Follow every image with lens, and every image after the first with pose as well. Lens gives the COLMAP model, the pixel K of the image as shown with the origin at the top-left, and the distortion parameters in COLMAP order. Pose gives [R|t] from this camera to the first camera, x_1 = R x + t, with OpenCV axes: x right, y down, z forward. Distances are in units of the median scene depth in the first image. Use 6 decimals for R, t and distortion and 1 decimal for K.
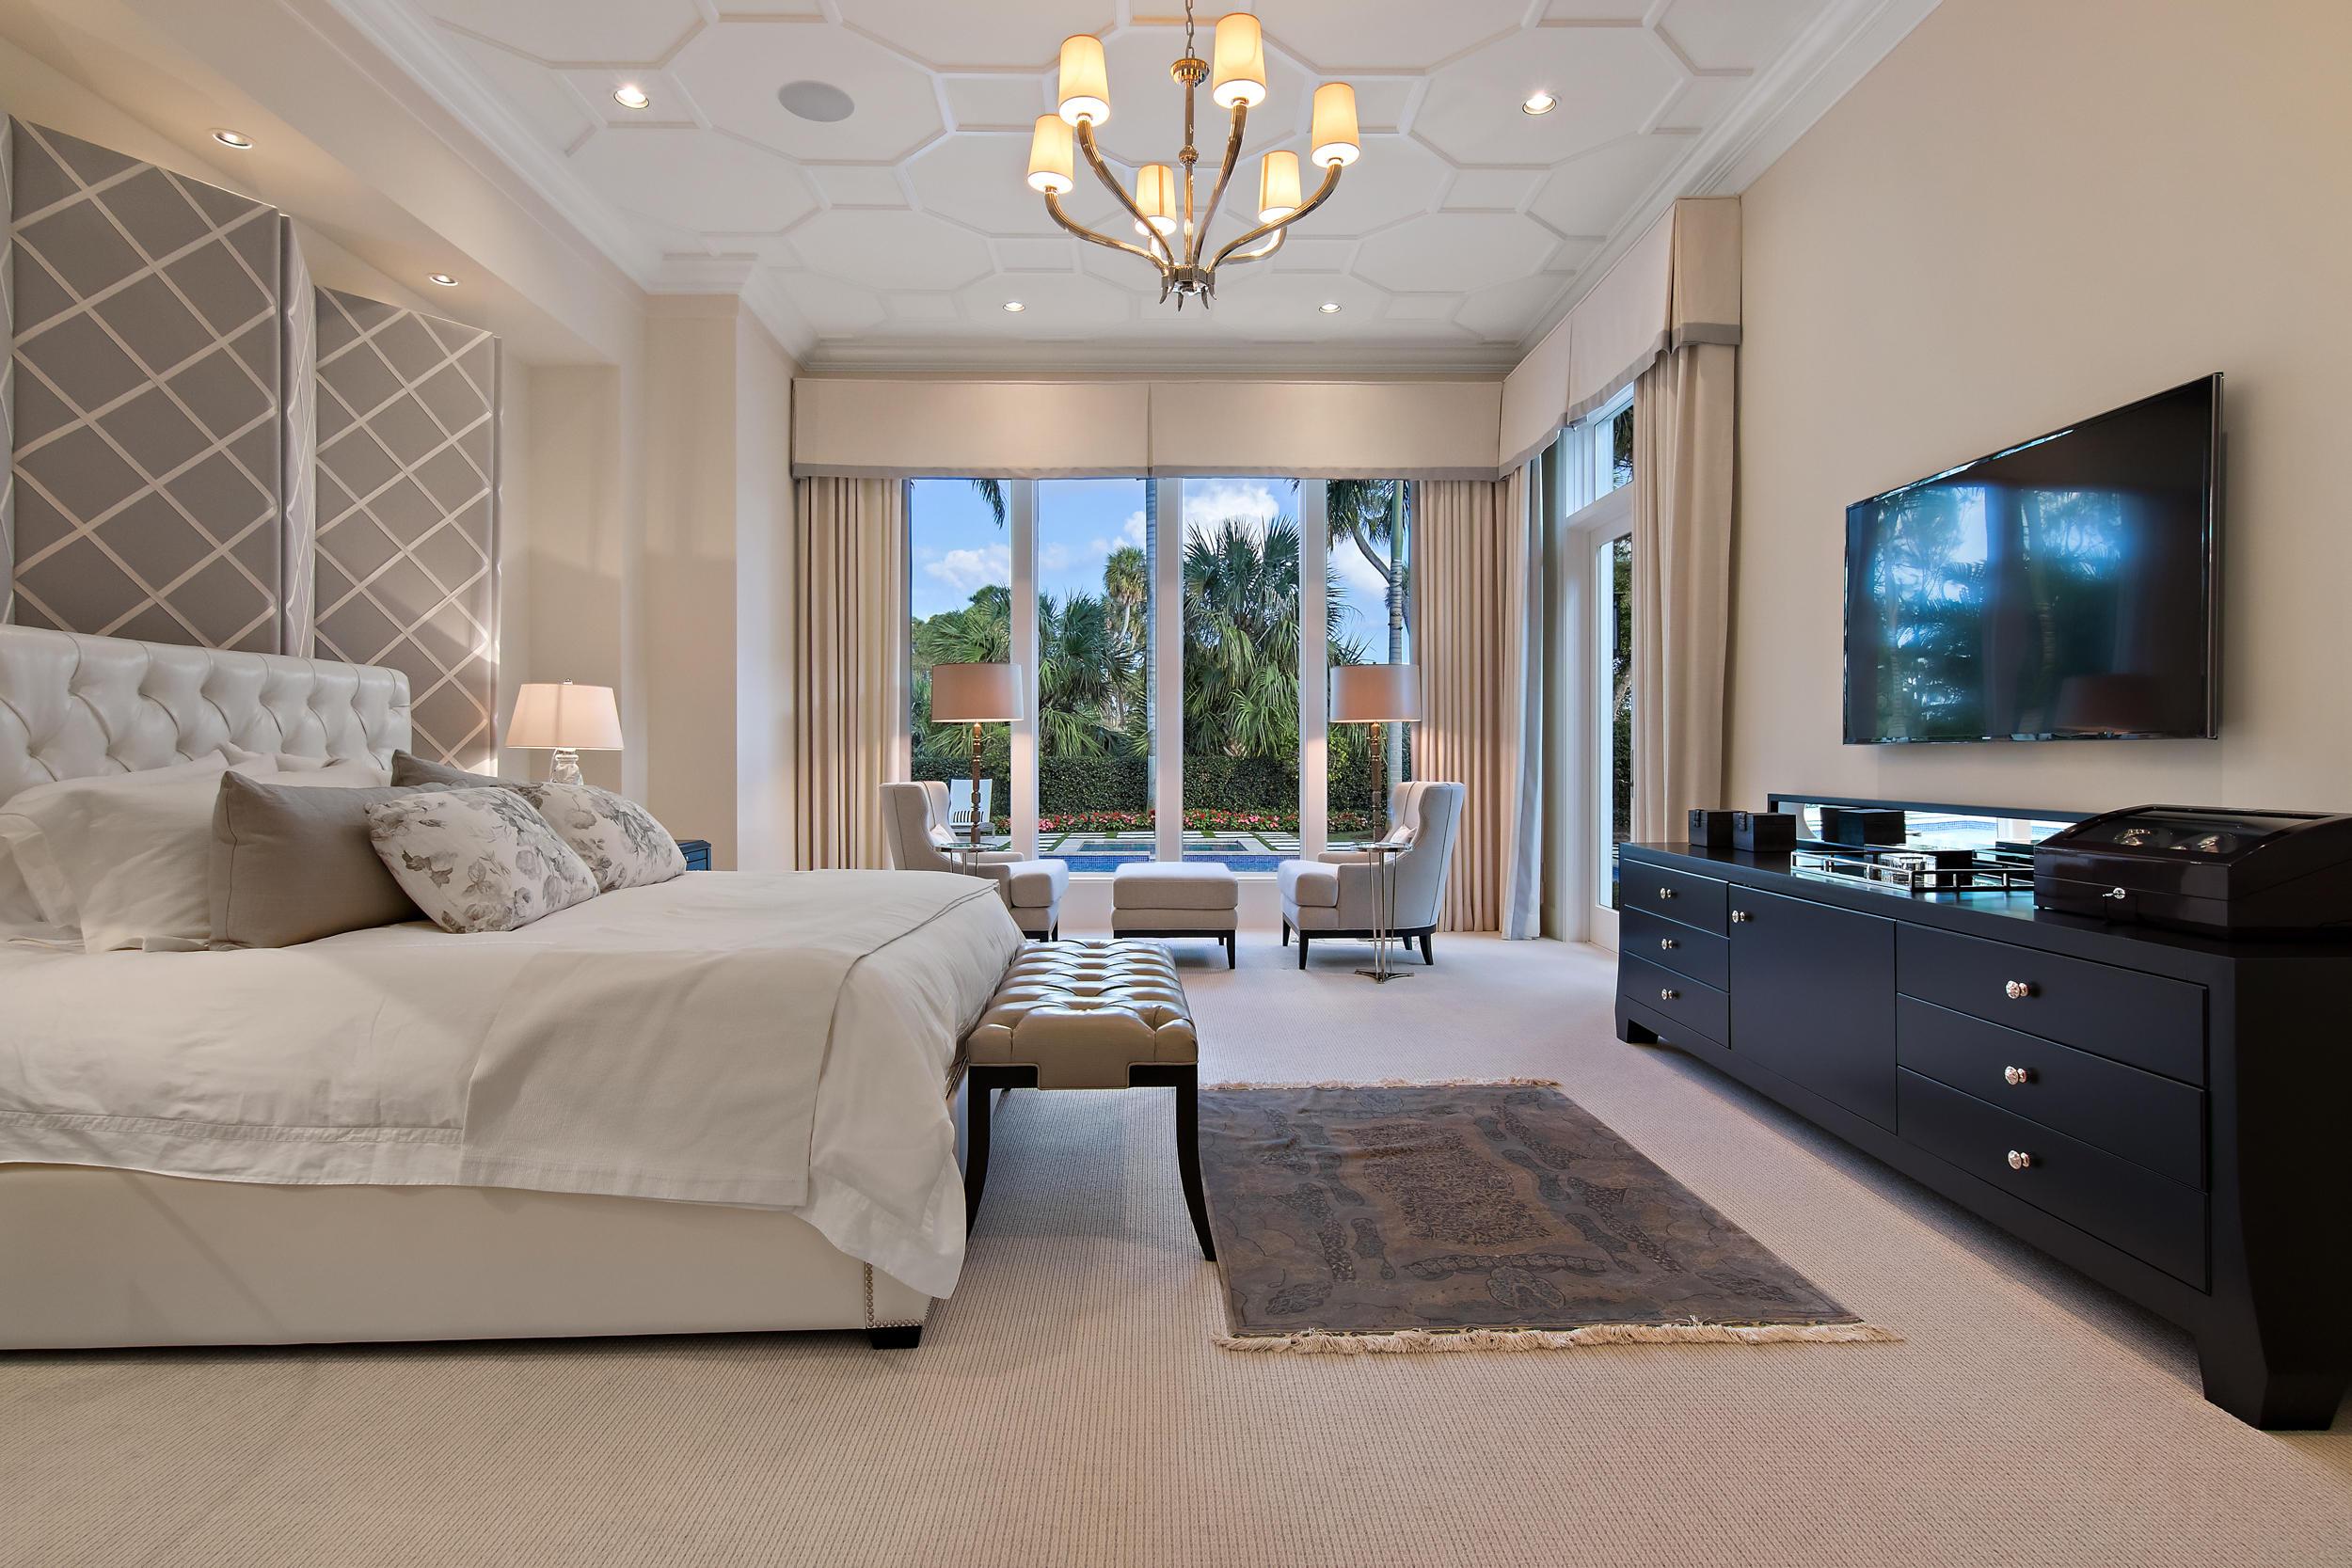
lens RADIAL K [[1213.7, 0, 1125.1], [0, 1213.7, 757.5], [0, 0, 1]] dist [0.000956, 0.000360]
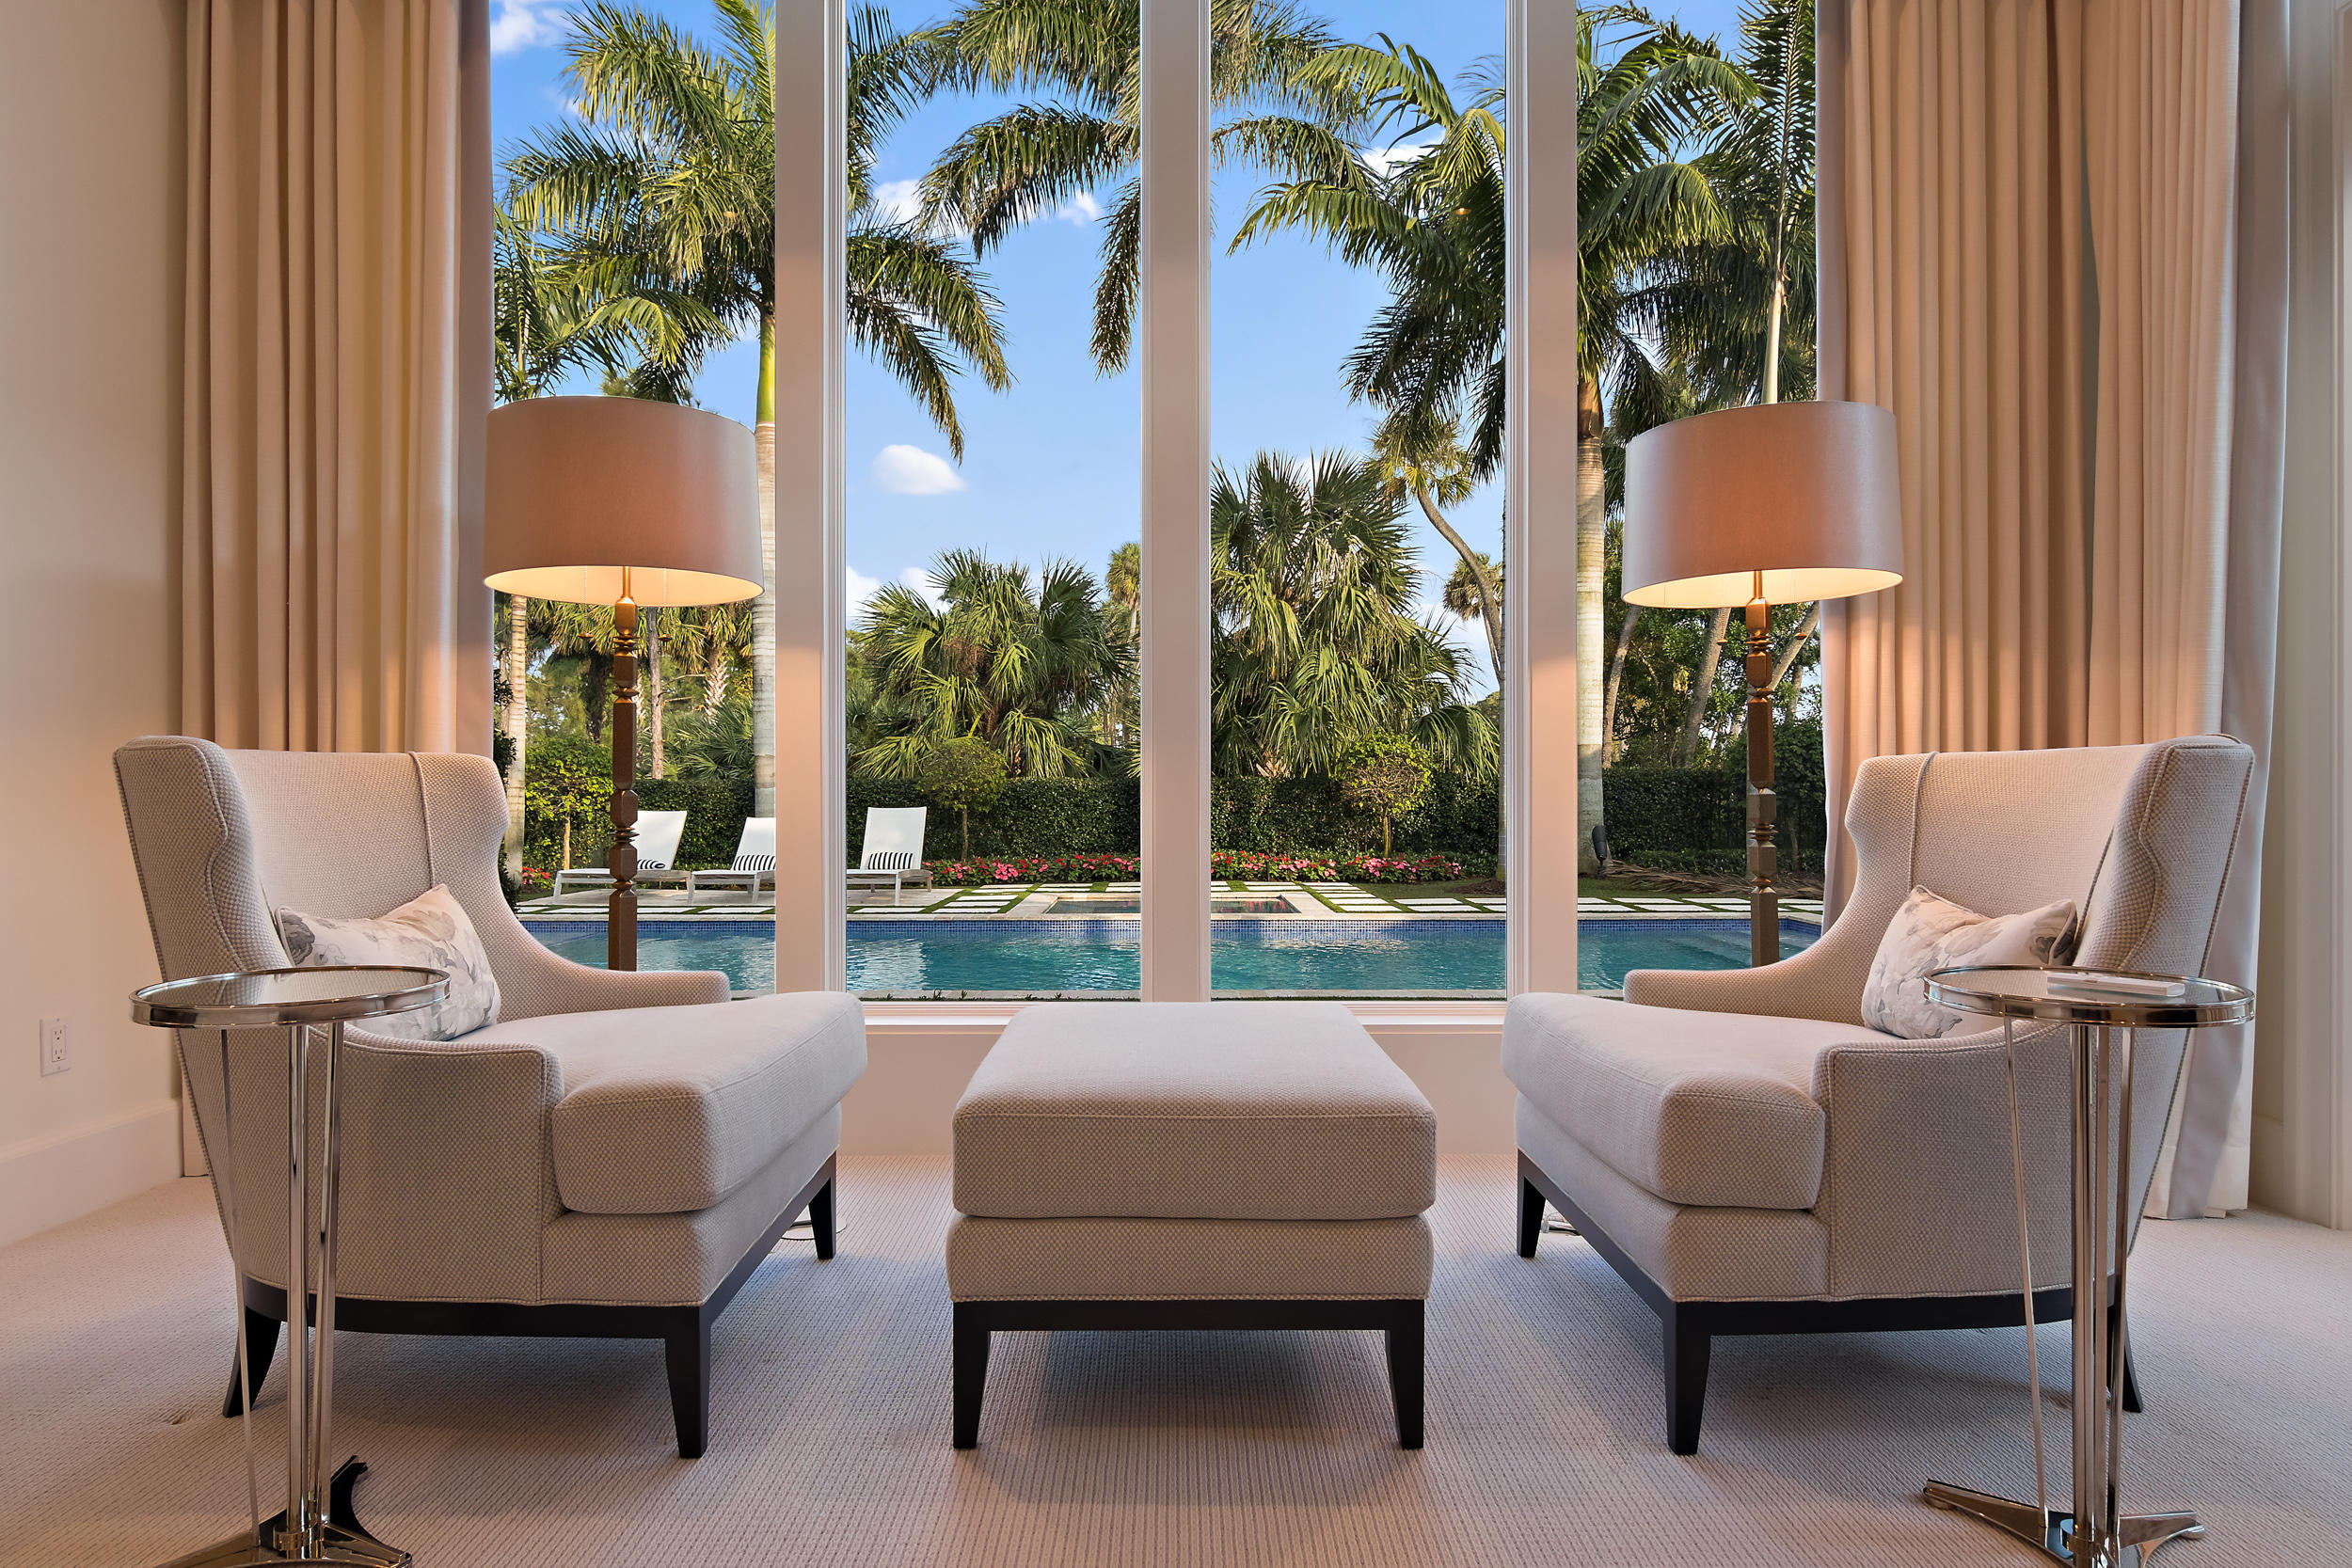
lens RADIAL K [[1302.6, 0, 1169.8], [0, 1302.6, 788.9], [0, 0, 1]] dist [-0.004810, -0.001140]
pose [[0.999667, 0.001091, 0.025768, 0.023988], [-0.000936, 0.999982, -0.005997, 0.028141], [-0.025774, 0.005971, 0.999650, 0.589612]]
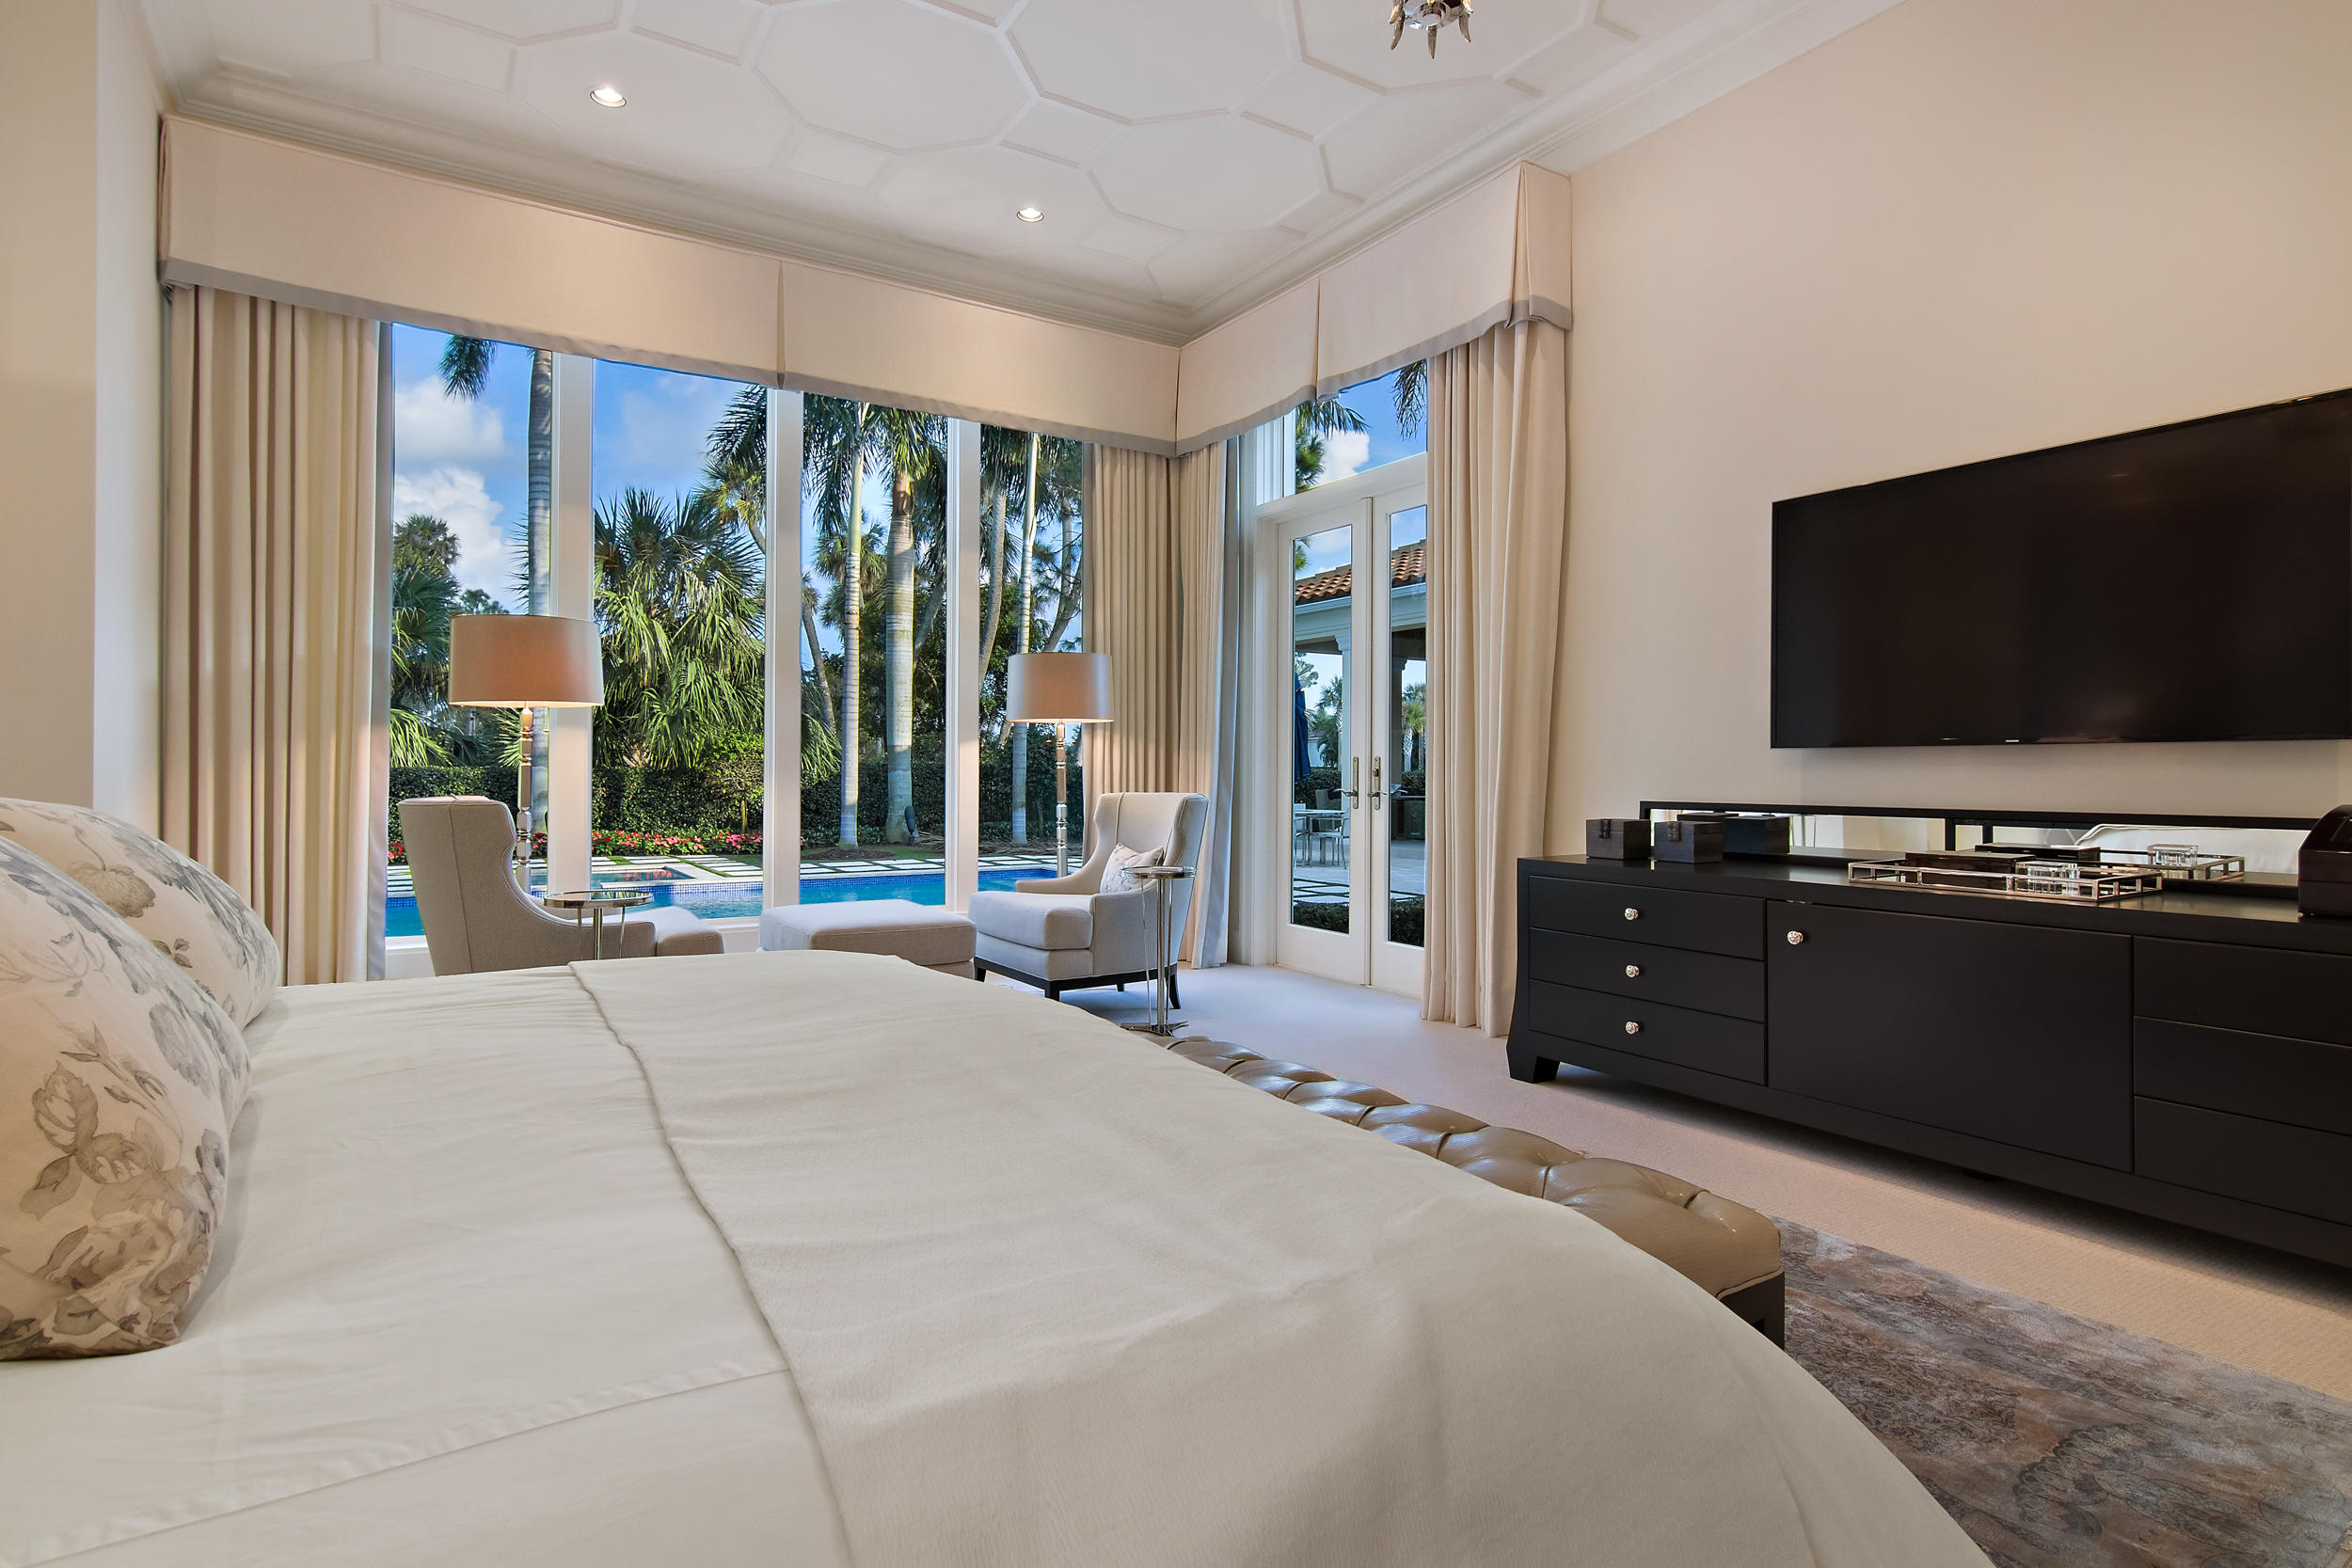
lens RADIAL K [[1213.7, 0, 1140.9], [0, 1213.7, 764.6], [0, 0, 1]] dist [0.000956, 0.000360]
pose [[0.842448, 0.007611, 0.538724, -0.187810], [-0.004124, 0.999962, -0.007678, 0.006080], [-0.538762, 0.004247, 0.842448, 0.247281]]
